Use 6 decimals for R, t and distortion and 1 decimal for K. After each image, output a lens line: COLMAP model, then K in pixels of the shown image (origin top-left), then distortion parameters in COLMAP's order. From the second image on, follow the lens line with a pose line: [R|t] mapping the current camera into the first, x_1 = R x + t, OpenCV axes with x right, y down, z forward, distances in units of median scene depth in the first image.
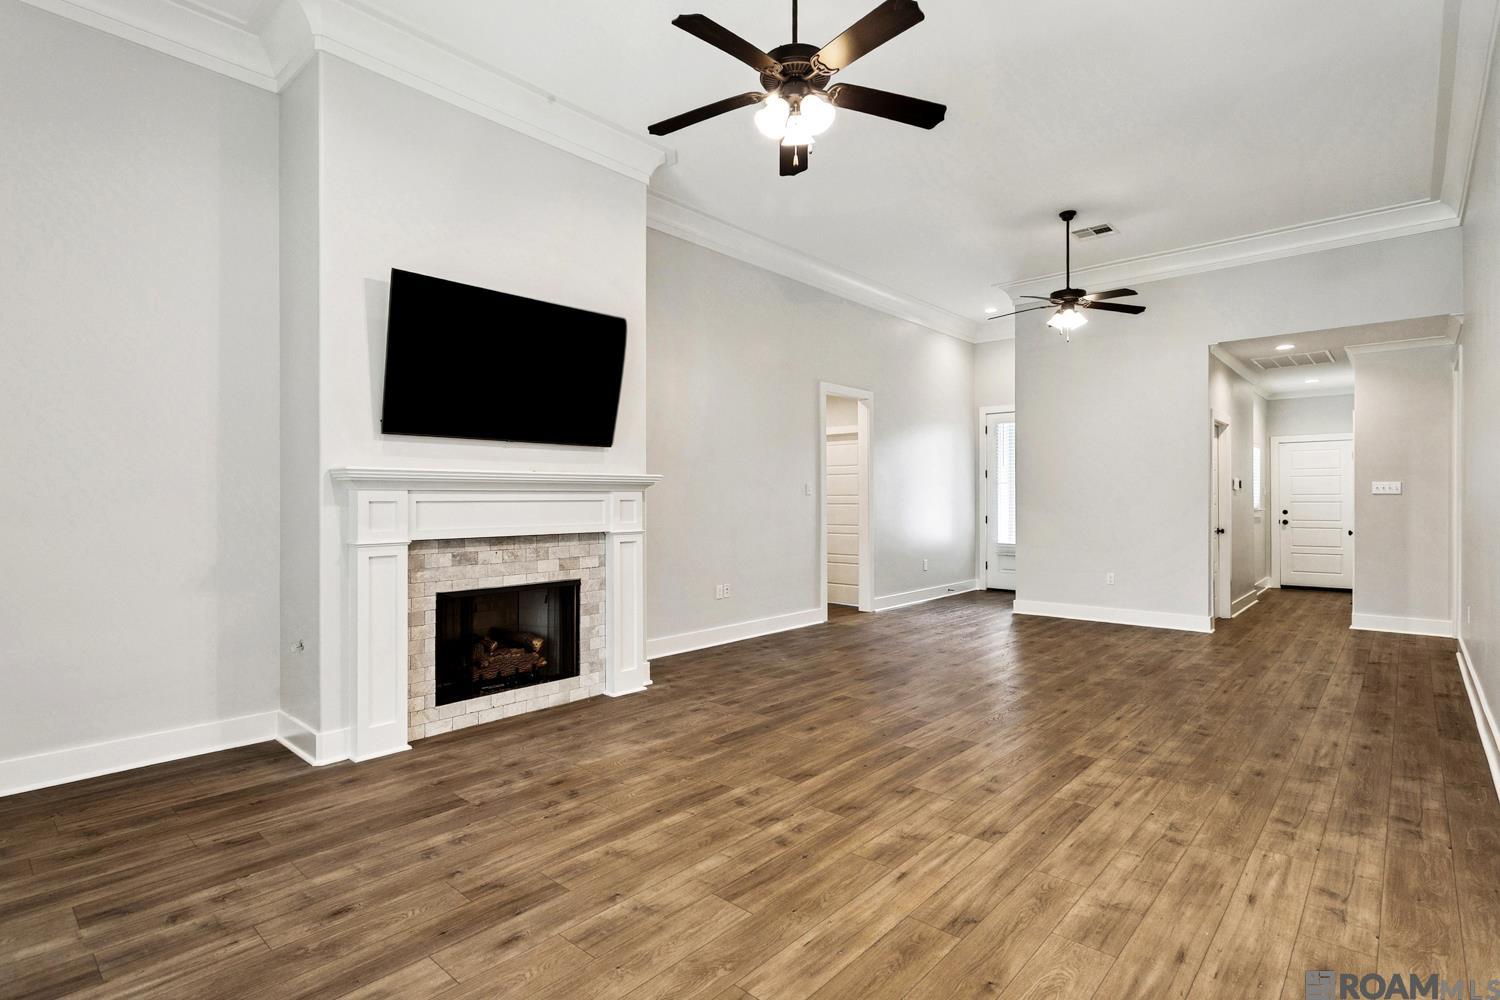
lens RADIAL K [[738.9, 0, 750.0], [0, 738.9, 500.0], [0, 0, 1]] dist [0.002094, 0.000638]
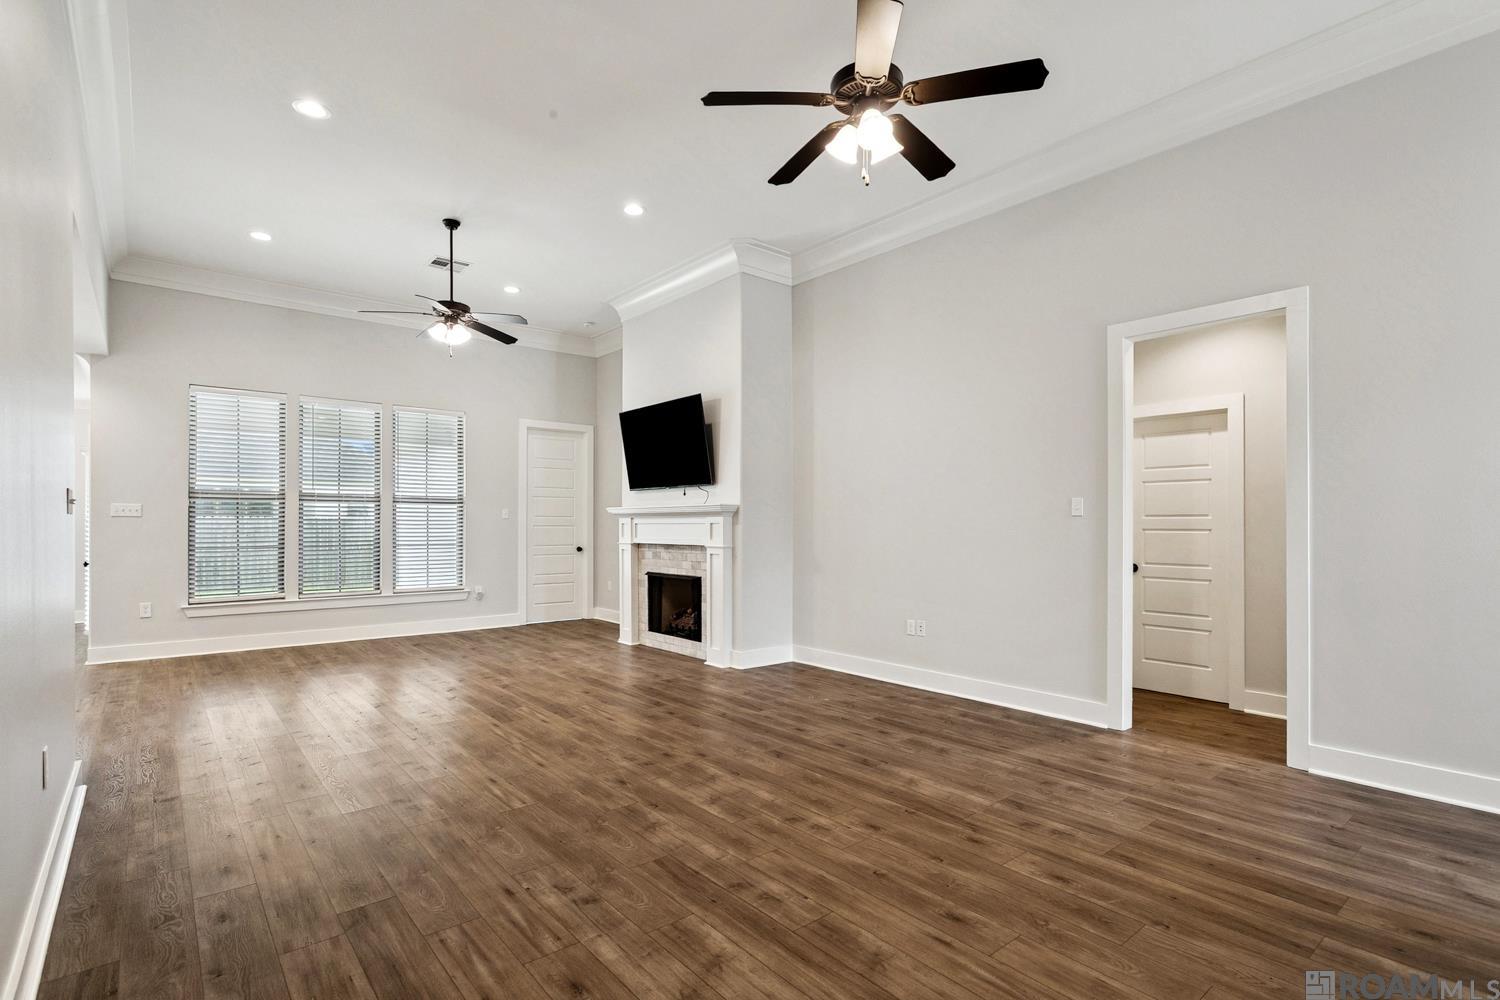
lens RADIAL K [[715.2, 0, 742.2], [0, 715.2, 518.3], [0, 0, 1]] dist [0.002177, 0.001242]
pose [[-0.147083, -0.005397, -0.989109, 1.252464], [-0.002098, 0.999985, -0.005144, -0.002869], [0.989122, 0.001318, -0.147093, 1.381469]]
